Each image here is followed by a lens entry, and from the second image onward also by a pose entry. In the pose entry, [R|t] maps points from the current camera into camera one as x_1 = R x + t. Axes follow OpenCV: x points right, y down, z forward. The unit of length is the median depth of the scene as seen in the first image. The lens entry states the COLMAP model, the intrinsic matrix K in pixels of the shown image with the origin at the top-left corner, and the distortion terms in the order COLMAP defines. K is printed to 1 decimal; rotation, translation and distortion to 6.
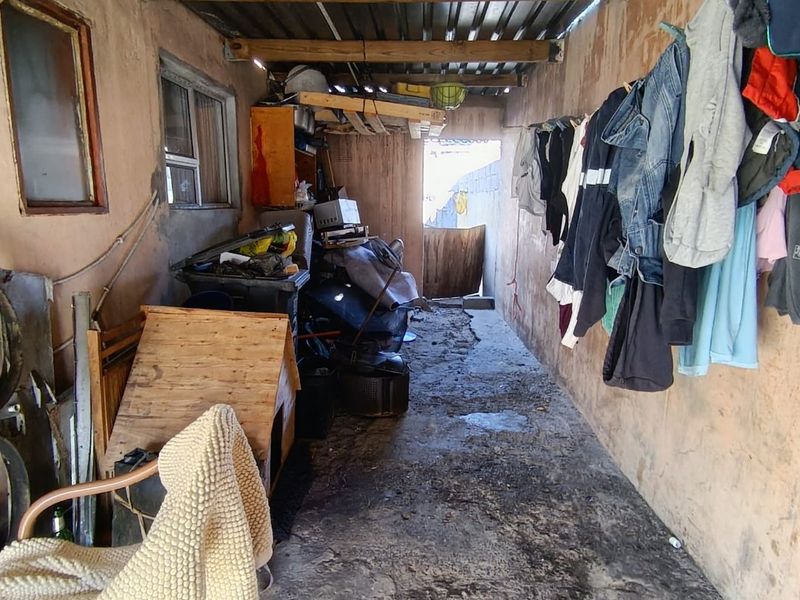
lens RADIAL K [[499.5, 0, 400.0], [0, 499.5, 300.0], [0, 0, 1]] dist [-0.003785, 0.002918]
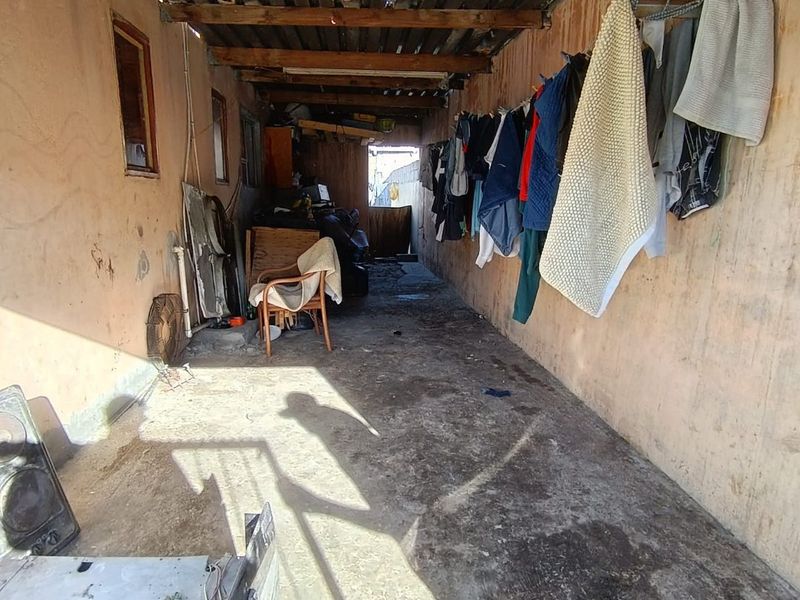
lens RADIAL K [[499.5, 0, 400.0], [0, 499.5, 300.0], [0, 0, 1]] dist [-0.003785, 0.002918]
pose [[0.991326, -0.021944, 0.129584, -0.080545], [0.020786, 0.999731, 0.010281, 0.164767], [-0.129775, -0.007498, 0.991515, -0.649942]]
